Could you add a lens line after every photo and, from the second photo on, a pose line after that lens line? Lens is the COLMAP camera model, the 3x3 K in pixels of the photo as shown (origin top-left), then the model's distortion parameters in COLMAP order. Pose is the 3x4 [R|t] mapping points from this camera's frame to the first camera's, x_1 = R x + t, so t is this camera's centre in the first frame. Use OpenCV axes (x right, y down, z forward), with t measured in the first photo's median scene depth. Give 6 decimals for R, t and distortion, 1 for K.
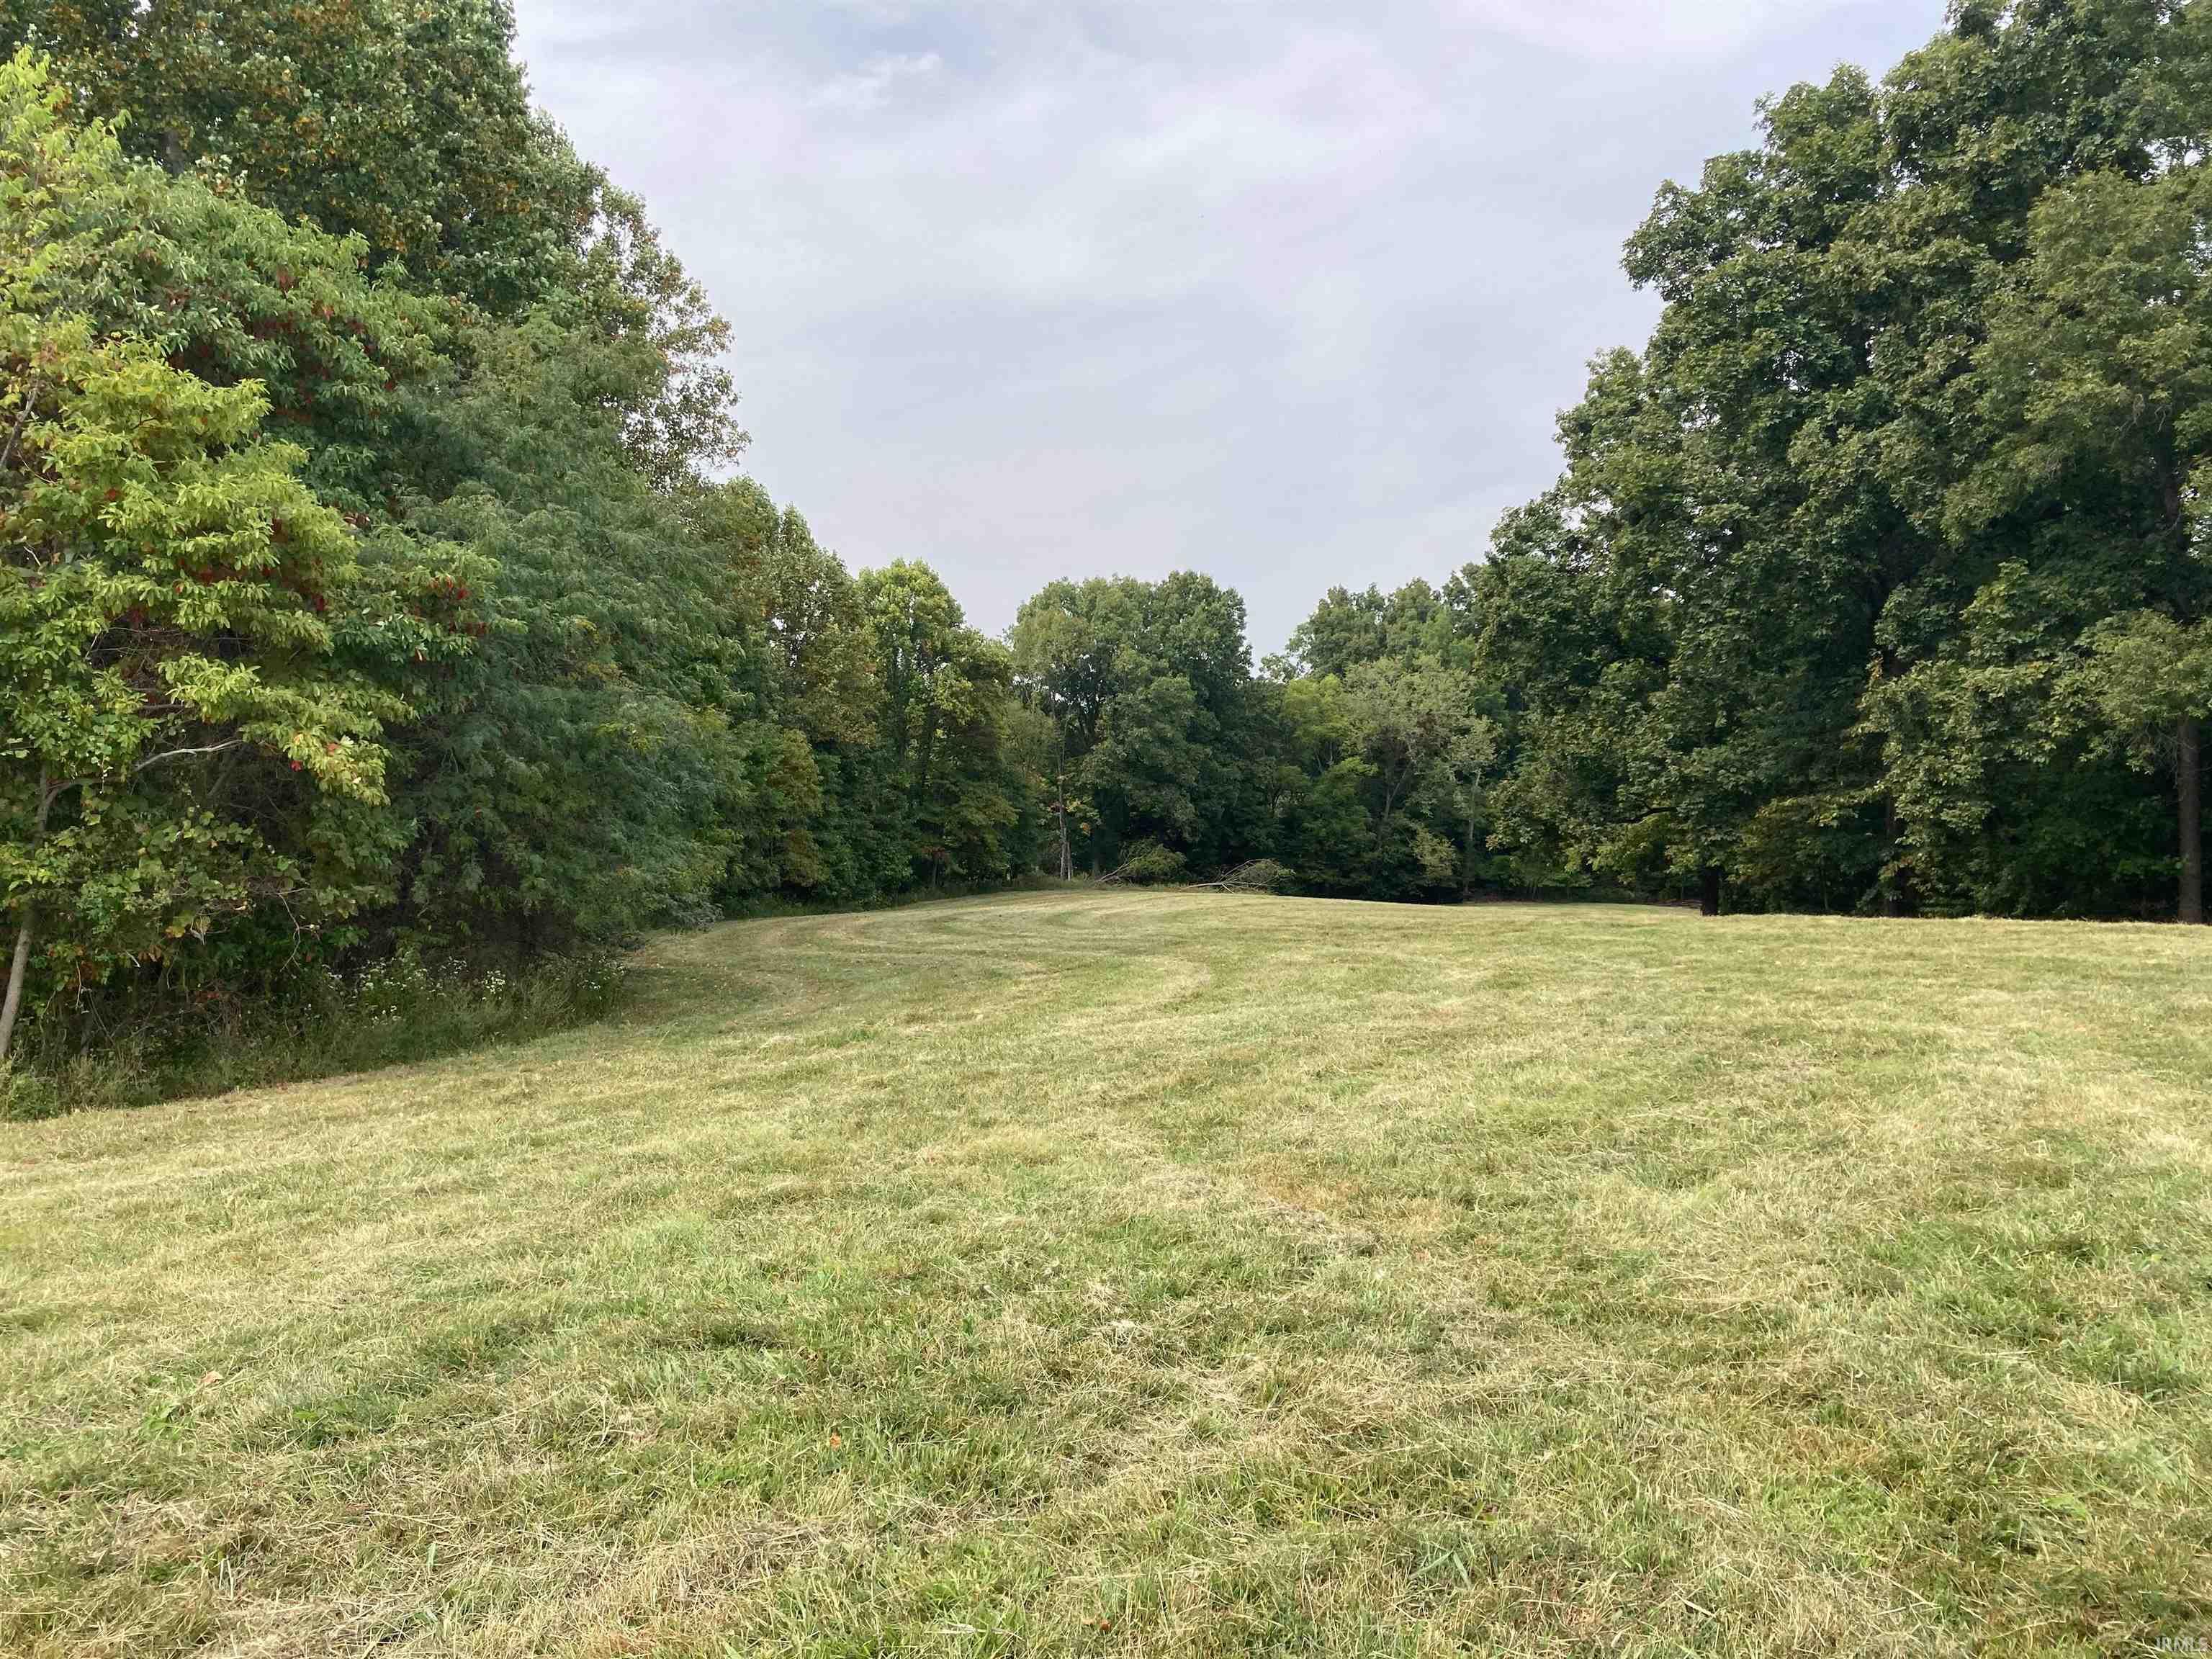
lens RADIAL K [[1719.0, 0, 1097.5], [0, 1719.0, 836.6], [0, 0, 1]] dist [-0.009893, -0.007540]
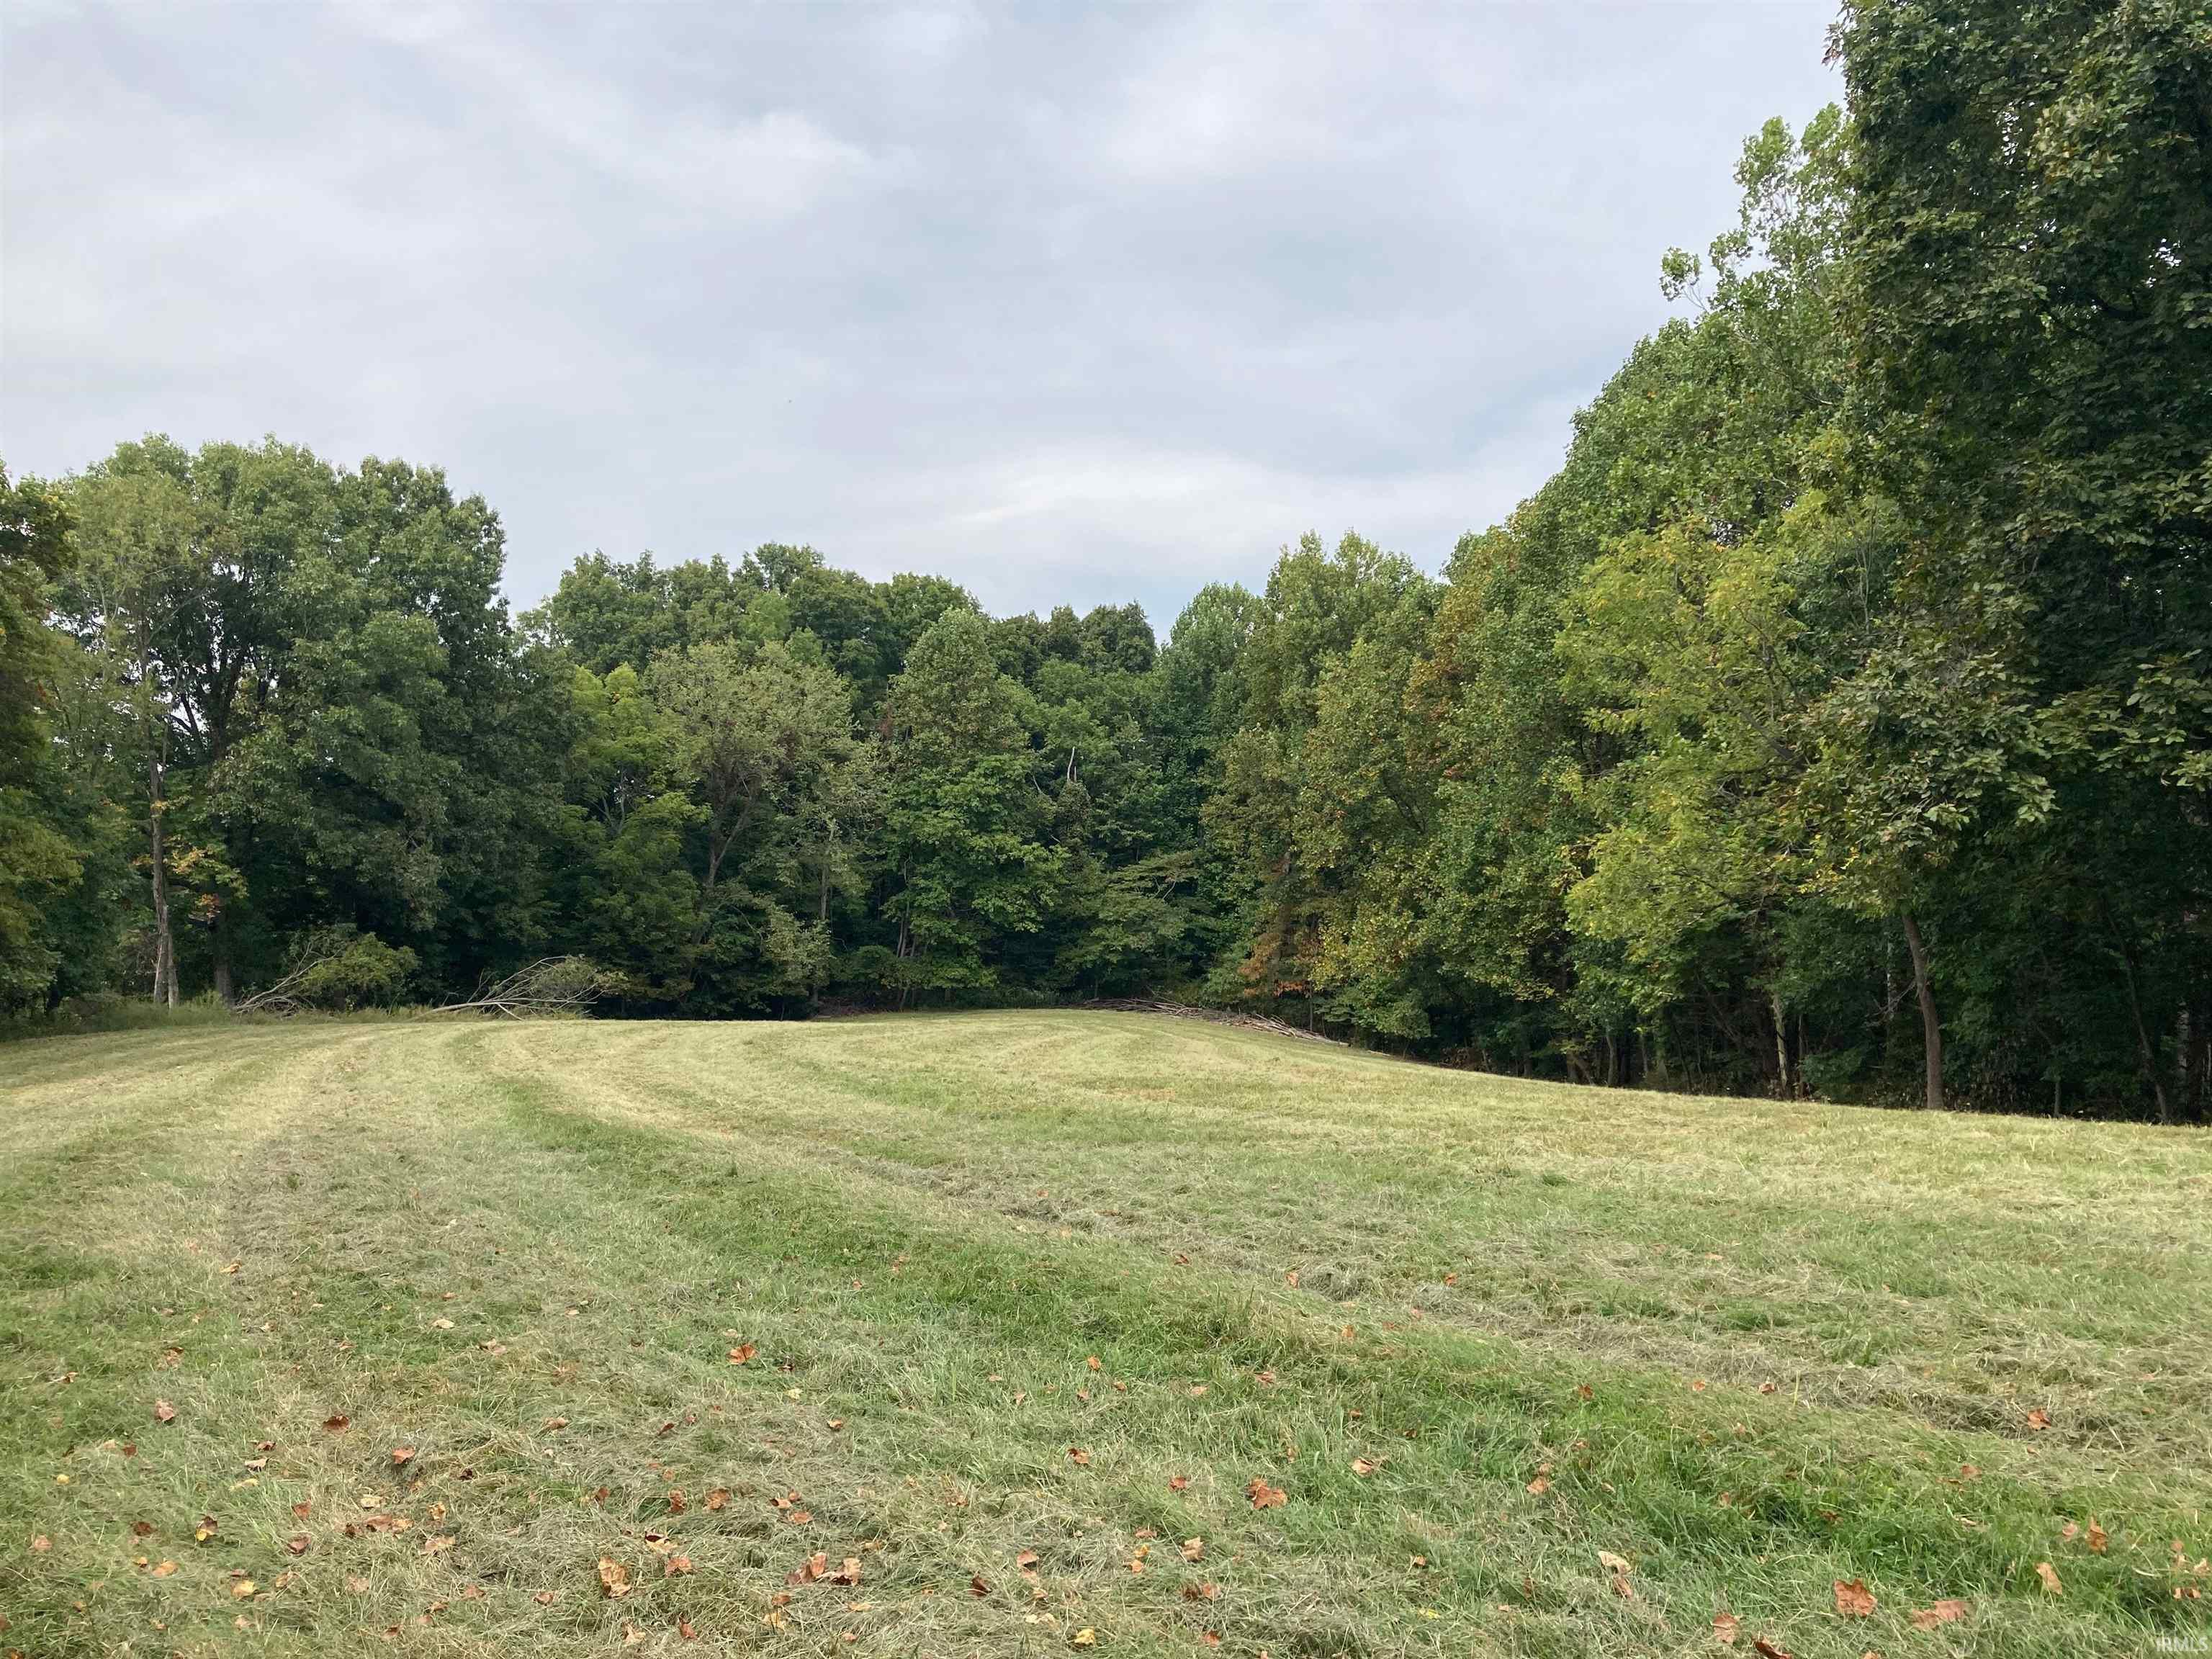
lens RADIAL K [[1719.0, 0, 1097.5], [0, 1719.0, 836.6], [0, 0, 1]] dist [-0.009893, -0.007540]
pose [[0.855810, 0.008883, 0.517214, -0.044888], [0.026460, 0.997792, -0.060920, 0.012671], [-0.516613, 0.065821, 0.853685, 0.421252]]
